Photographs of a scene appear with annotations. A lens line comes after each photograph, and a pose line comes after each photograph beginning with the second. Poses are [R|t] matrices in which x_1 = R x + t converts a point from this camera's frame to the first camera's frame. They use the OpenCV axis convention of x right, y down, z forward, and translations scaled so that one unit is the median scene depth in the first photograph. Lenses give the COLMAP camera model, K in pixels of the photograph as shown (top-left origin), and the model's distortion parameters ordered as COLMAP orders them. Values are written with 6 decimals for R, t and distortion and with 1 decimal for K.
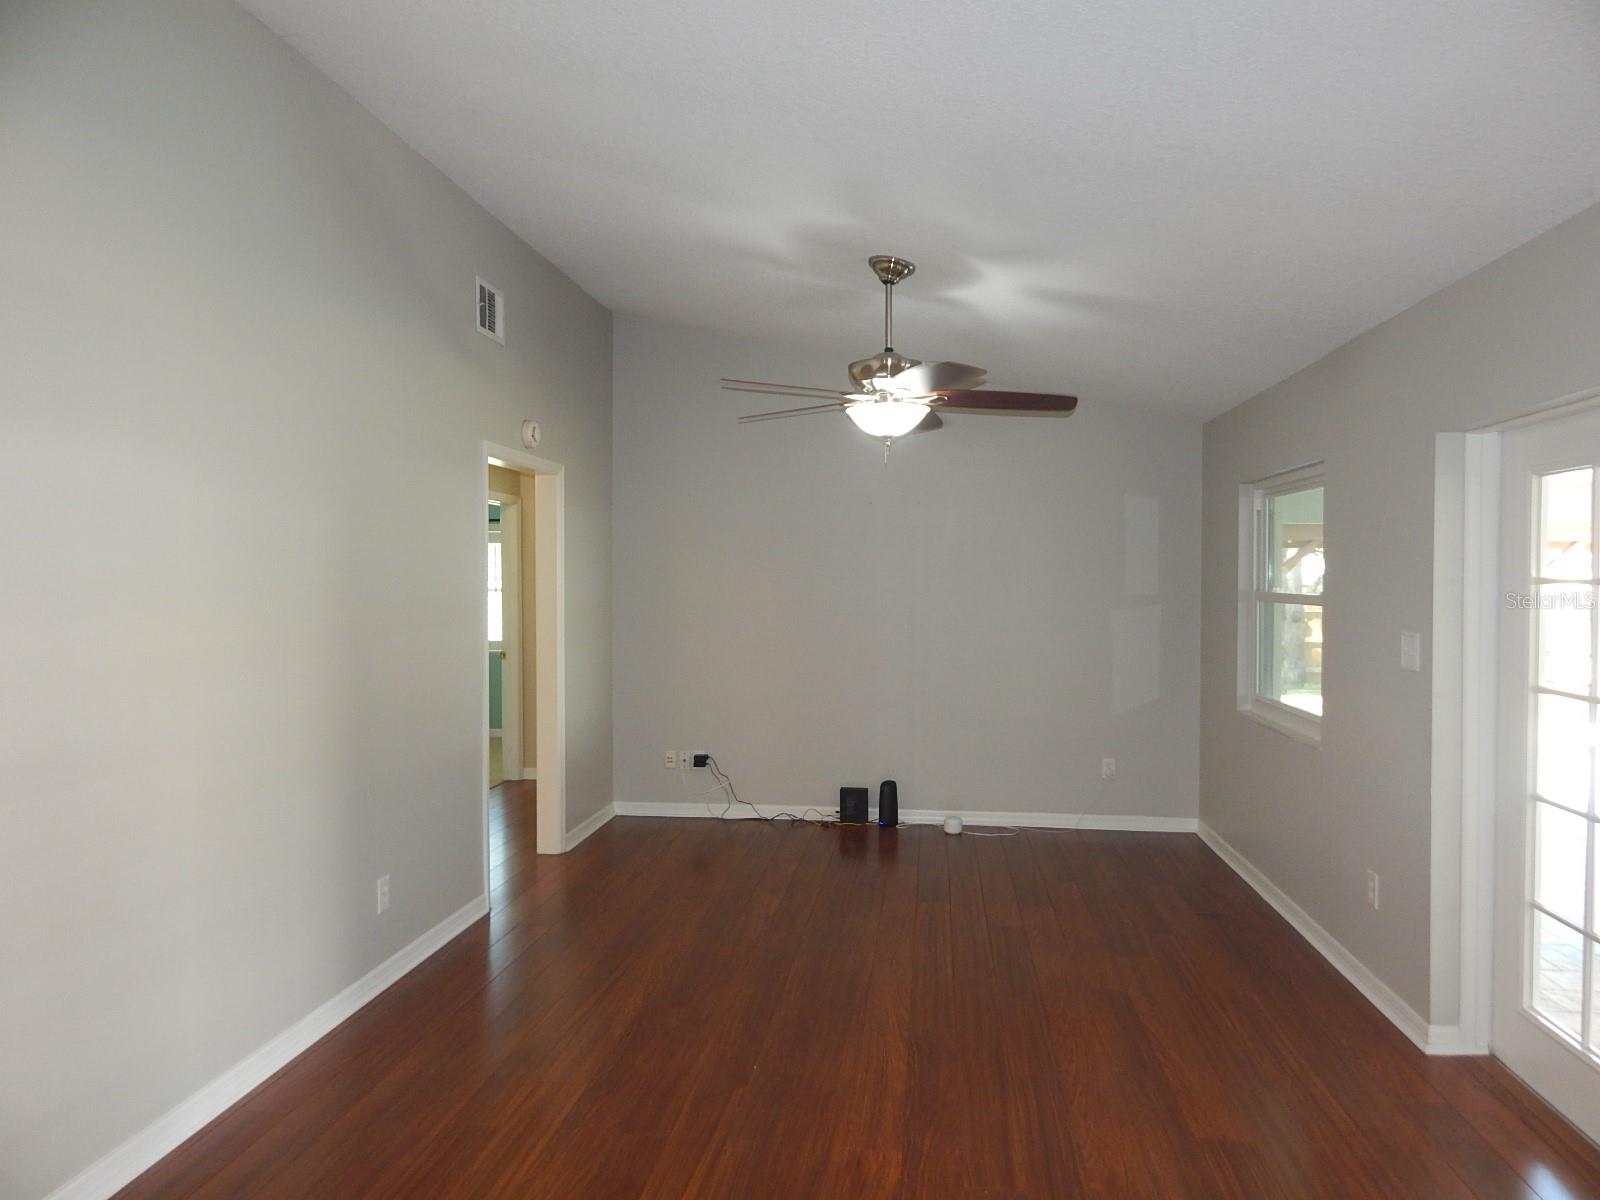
lens RADIAL K [[1040.5, 0, 804.5], [0, 1040.5, 594.4], [0, 0, 1]] dist [-0.003621, 0.000761]
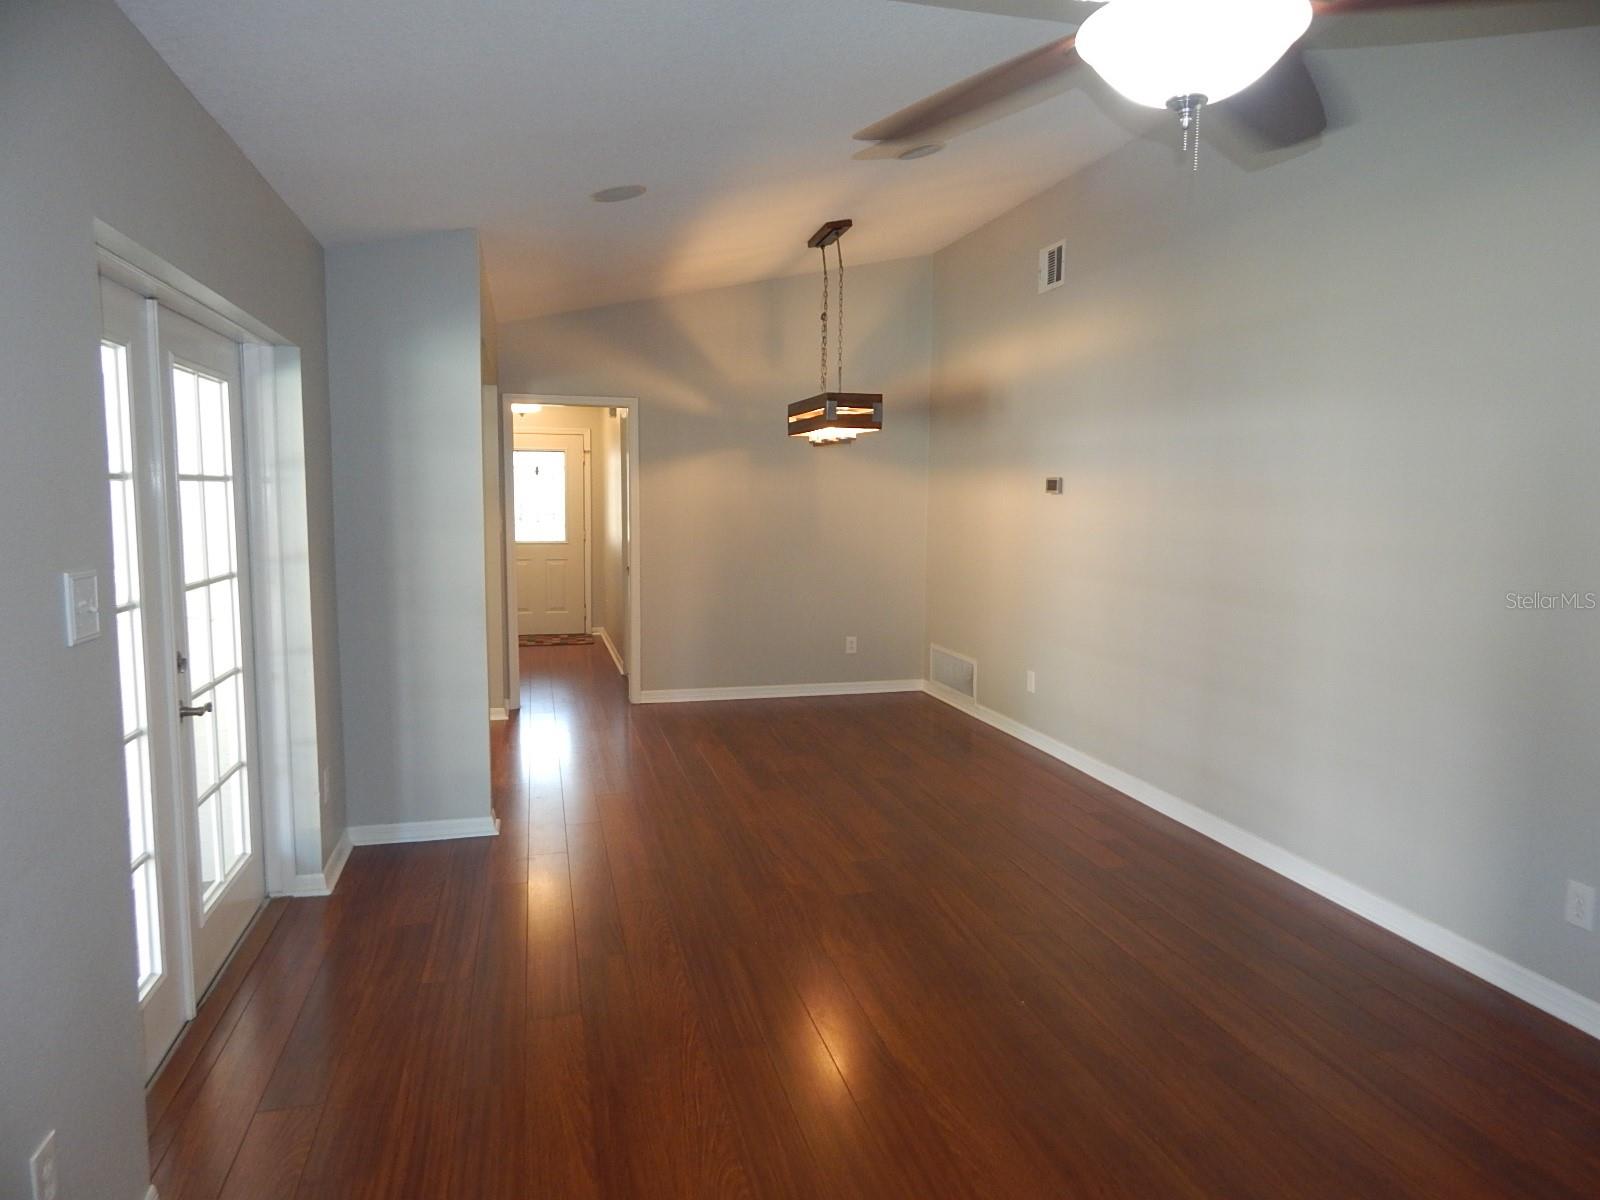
lens RADIAL K [[1040.5, 0, 804.5], [0, 1040.5, 594.4], [0, 0, 1]] dist [-0.003621, 0.000761]
pose [[-0.928647, 0.032215, -0.369564, 0.549736], [-0.011530, 0.993234, 0.115553, -0.022584], [0.370786, 0.111569, -0.921992, 2.035196]]
